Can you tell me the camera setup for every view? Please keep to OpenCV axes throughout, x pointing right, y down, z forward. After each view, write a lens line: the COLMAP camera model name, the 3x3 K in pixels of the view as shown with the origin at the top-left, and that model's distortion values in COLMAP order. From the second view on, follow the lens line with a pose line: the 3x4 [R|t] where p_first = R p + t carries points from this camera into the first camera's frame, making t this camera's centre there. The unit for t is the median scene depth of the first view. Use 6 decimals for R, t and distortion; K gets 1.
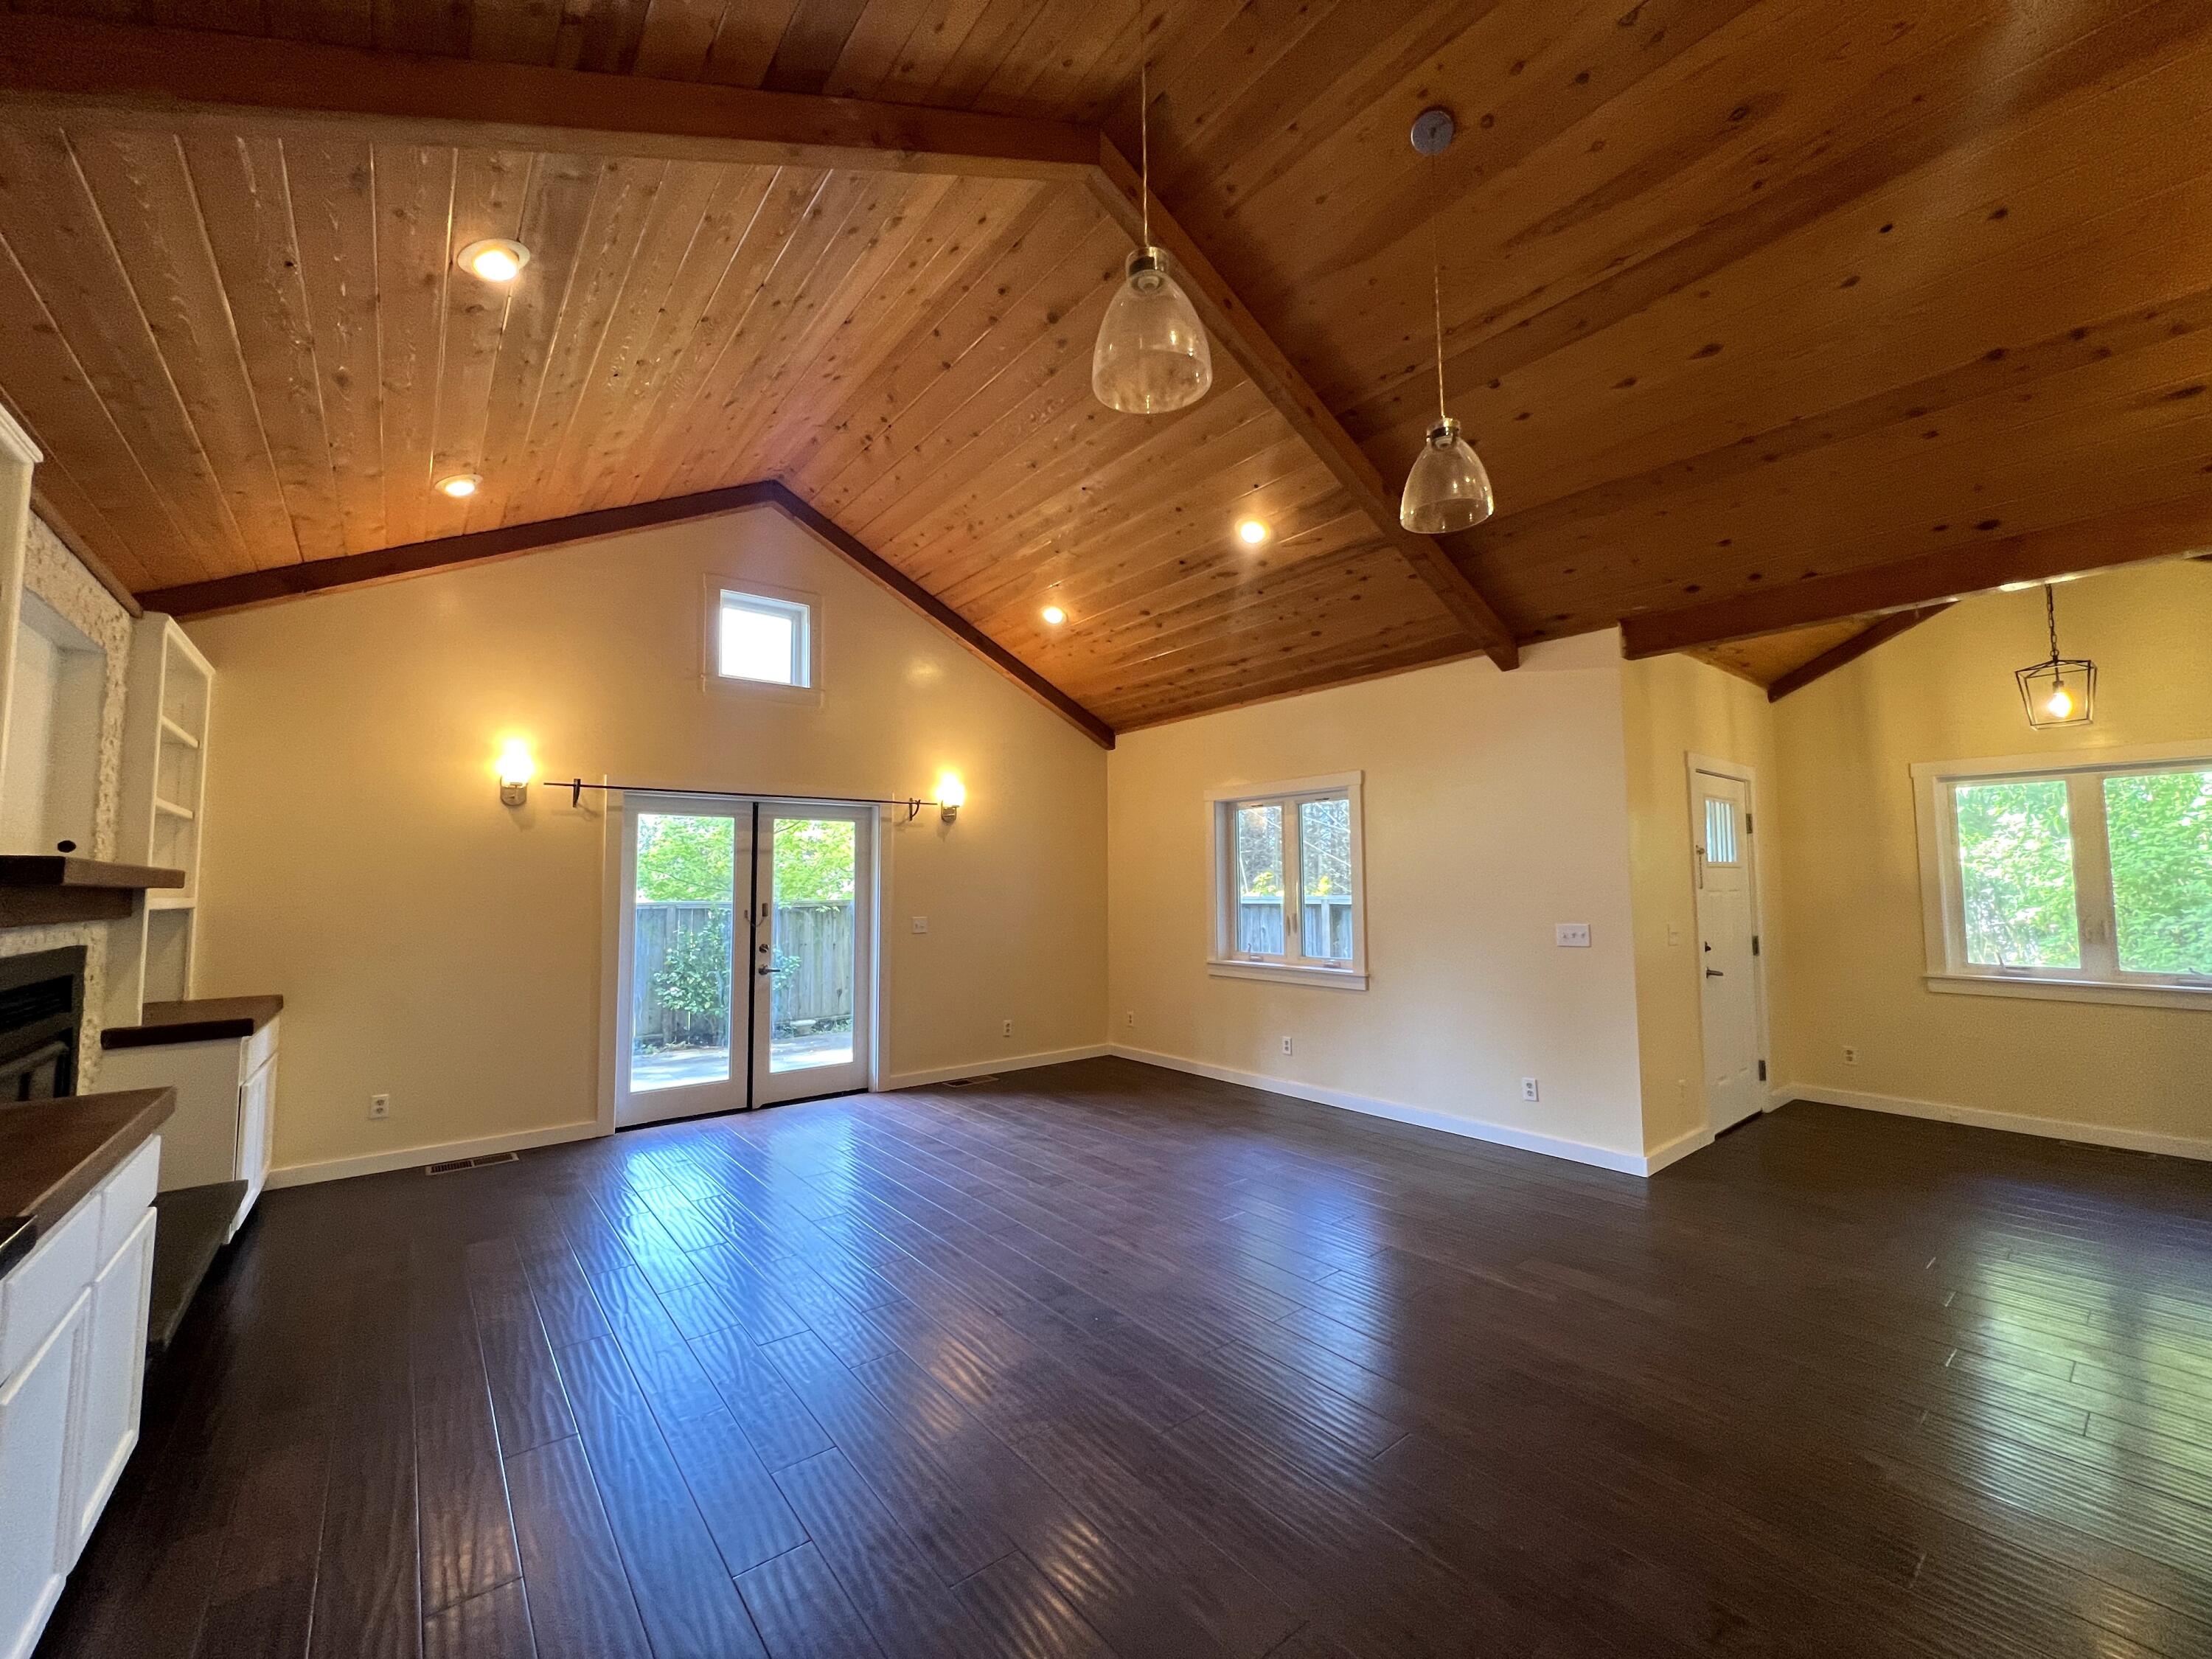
lens RADIAL K [[883.2, 0, 1101.4], [0, 883.2, 829.8], [0, 0, 1]] dist [0.002064, 0.000206]
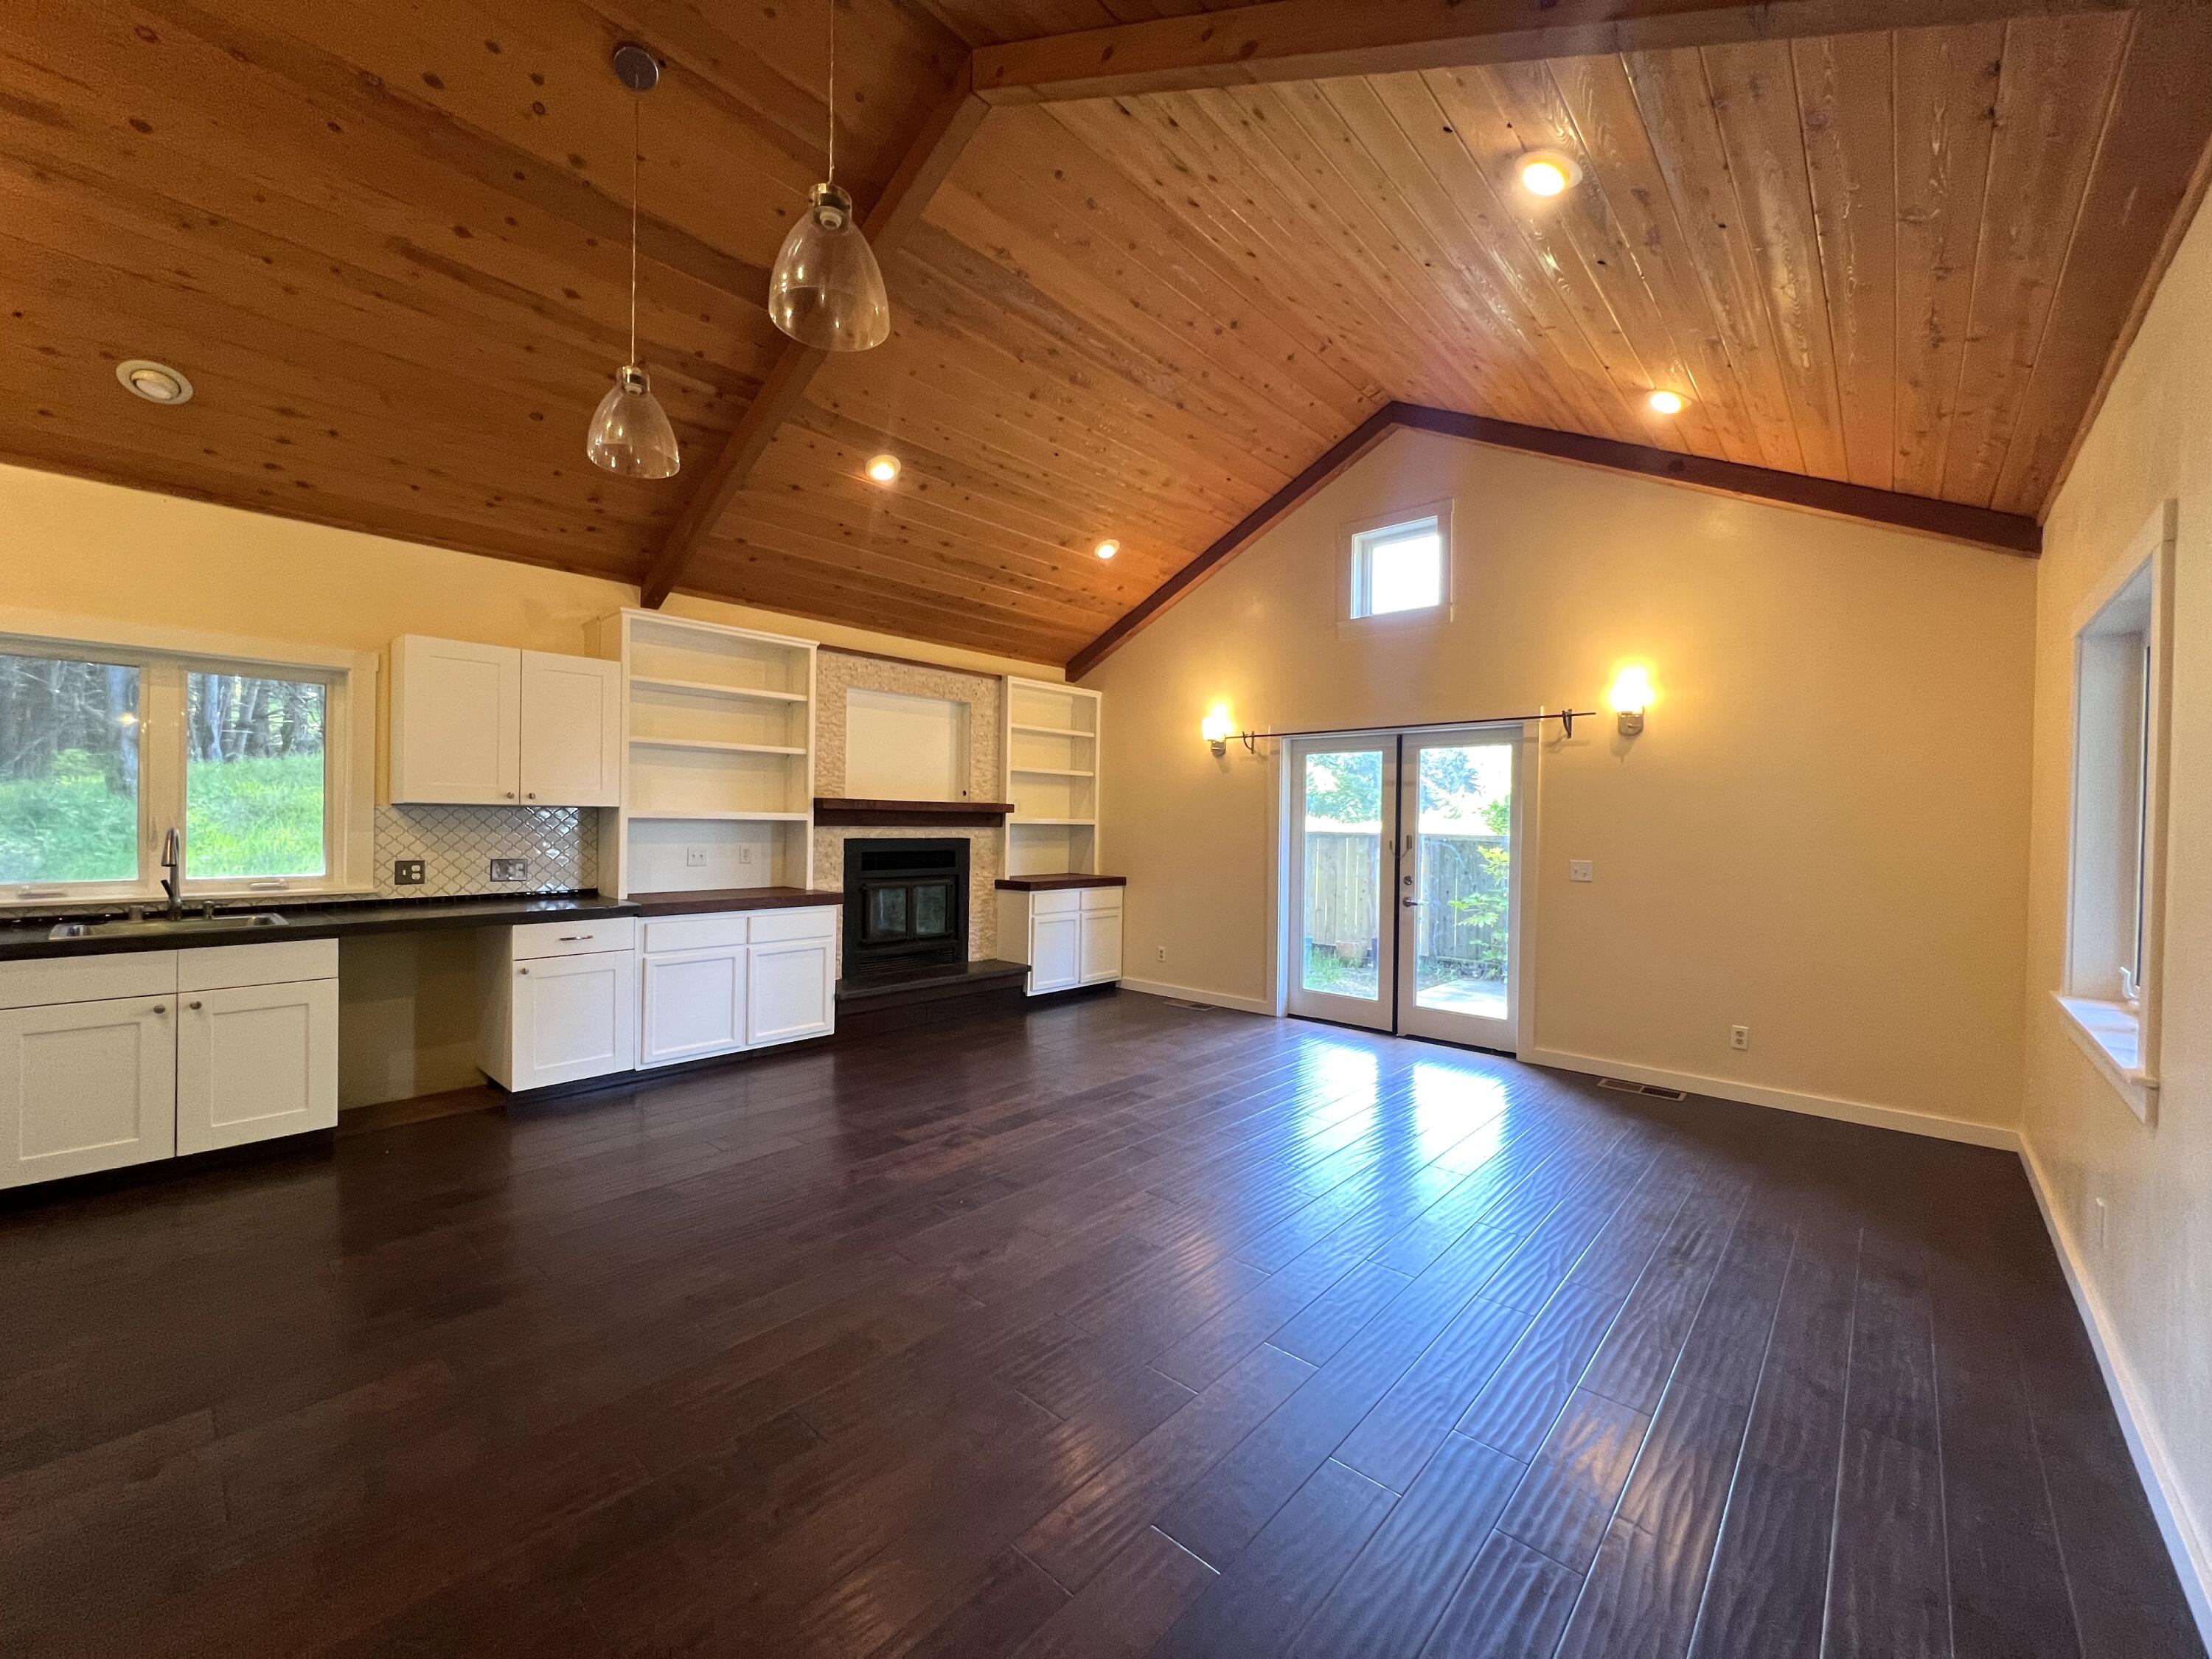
lens RADIAL K [[883.2, 0, 1100.1], [0, 883.2, 826.7], [0, 0, 1]] dist [0.002064, 0.000206]
pose [[0.166275, 0.019937, -0.985878, 0.547661], [0.048126, 0.998440, 0.028308, 0.028945], [0.984904, -0.052153, 0.165056, 0.499885]]
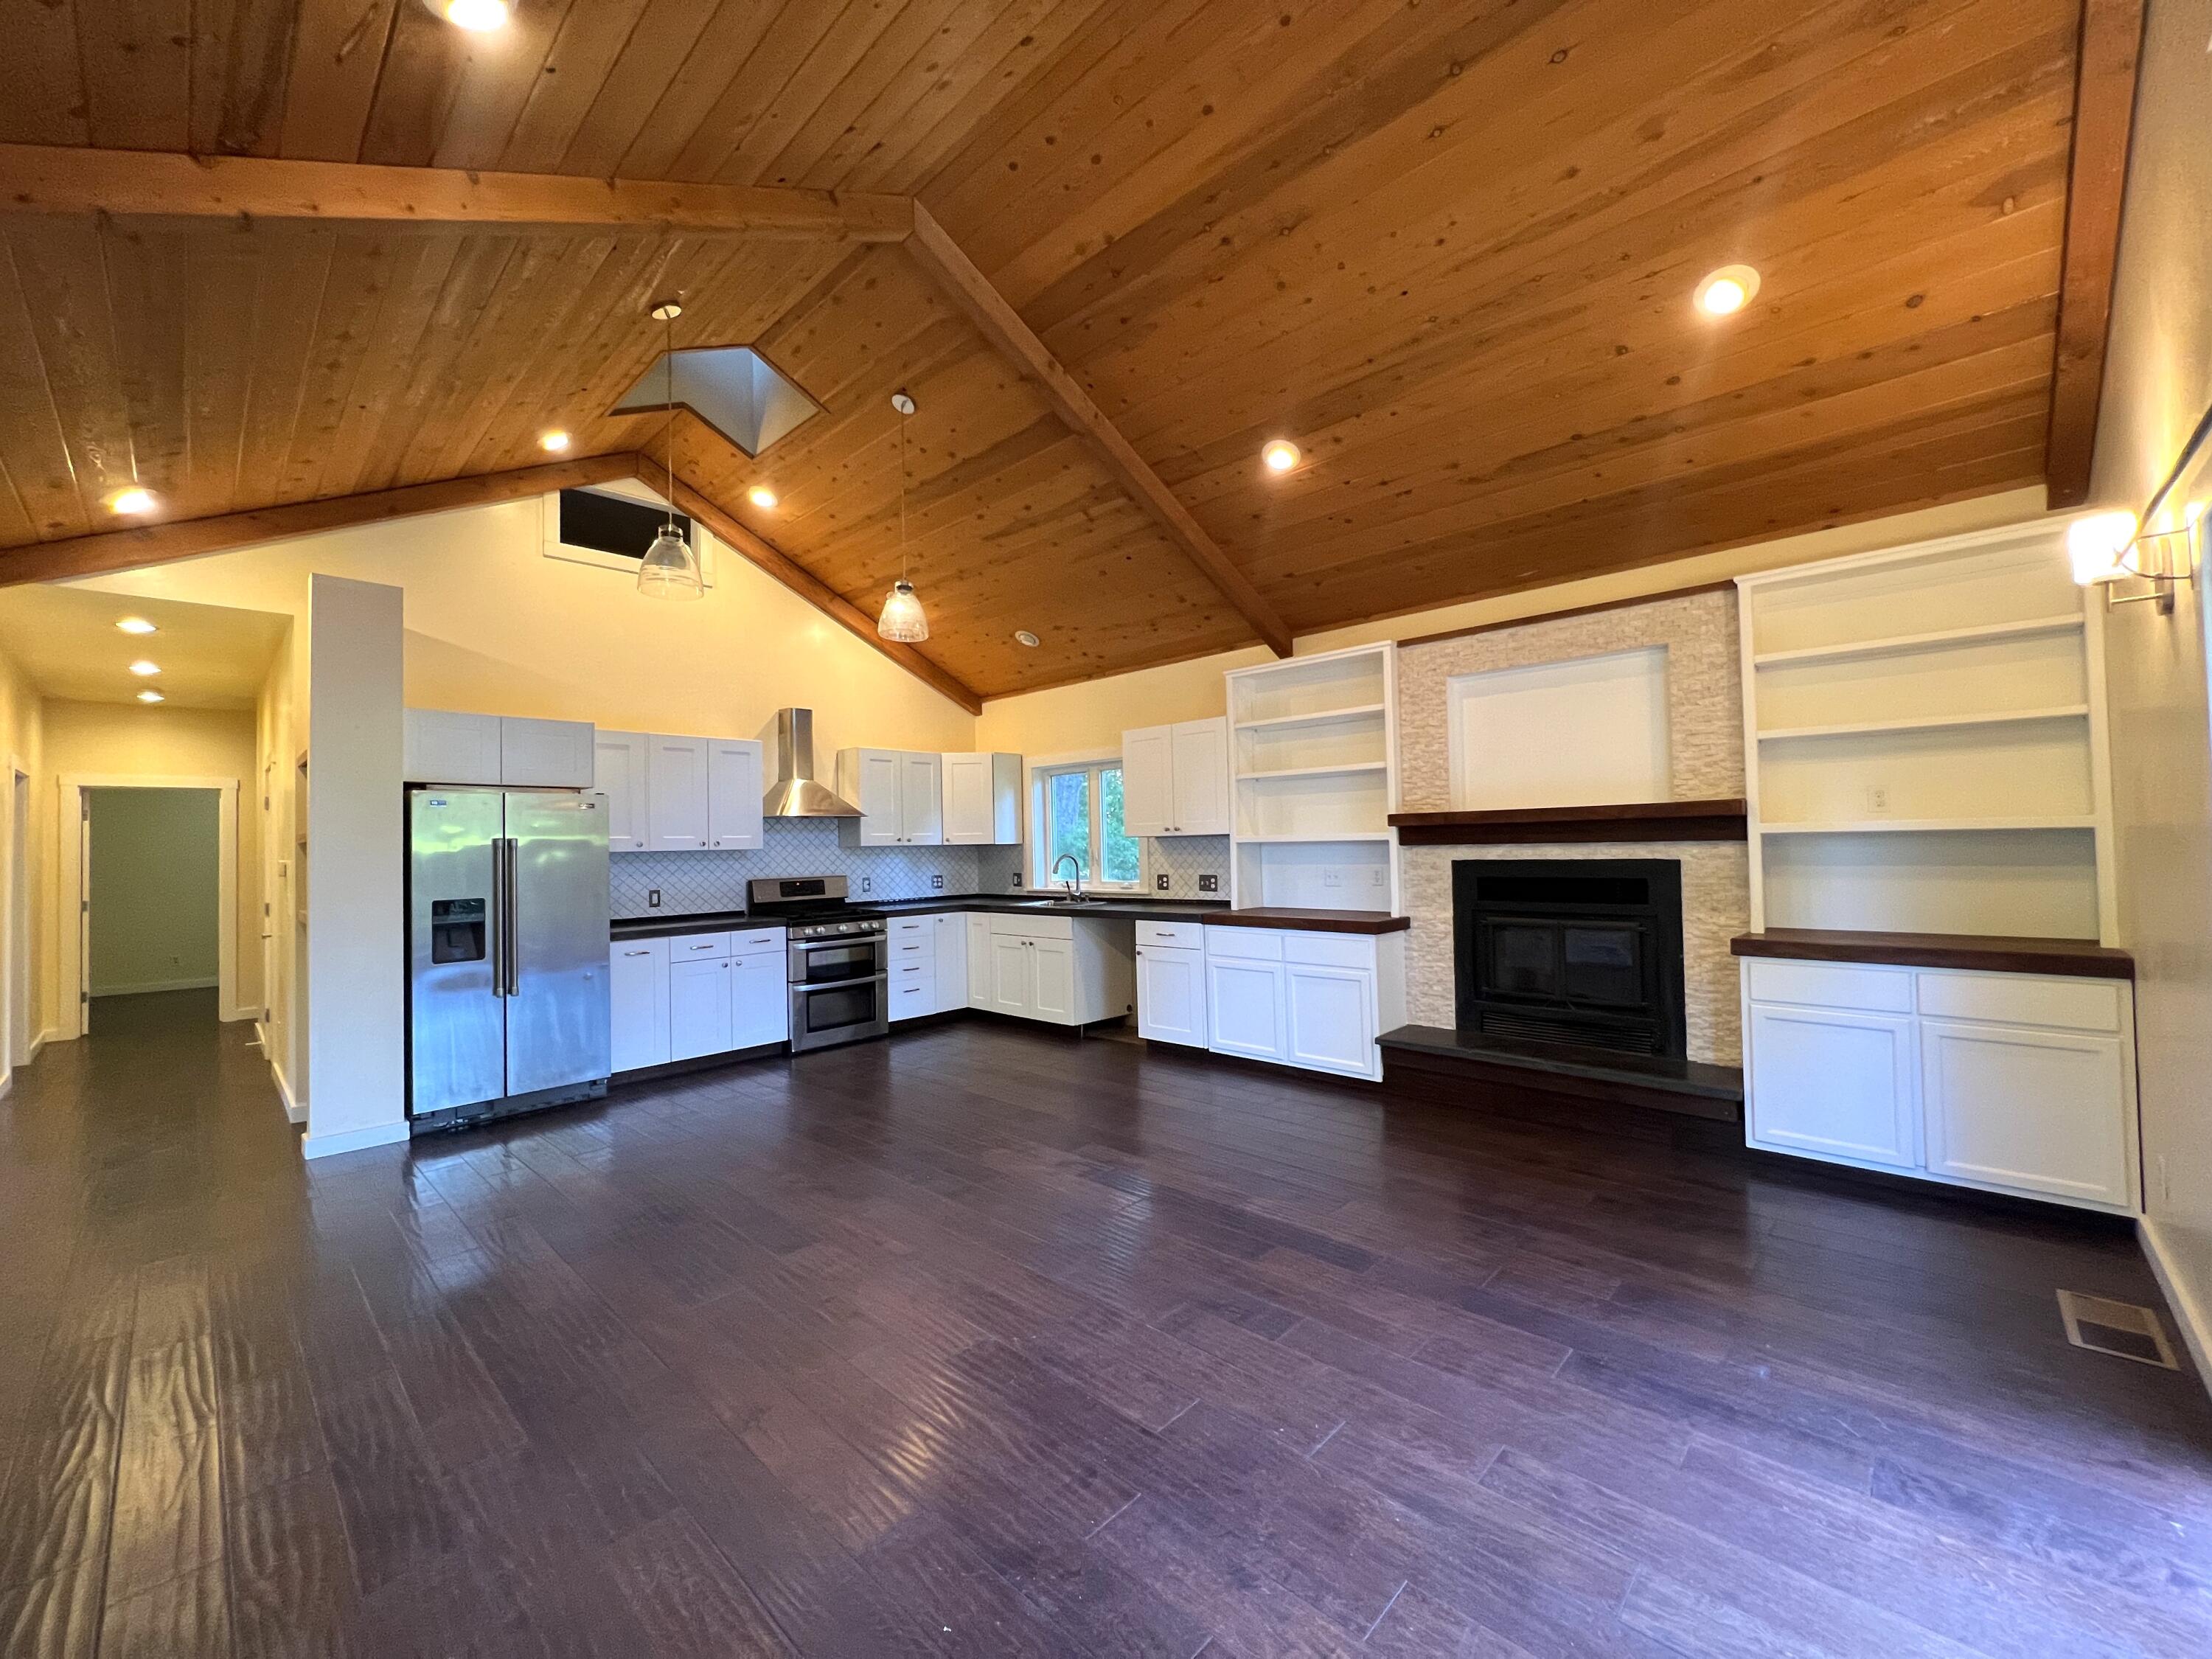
lens RADIAL K [[883.2, 0, 1105.4], [0, 883.2, 825.2], [0, 0, 1]] dist [0.002064, 0.000206]
pose [[-0.989673, 0.027360, -0.140710, -0.046974], [0.040025, 0.995317, -0.087983, 0.084038], [0.137644, -0.092707, -0.986134, 1.154761]]
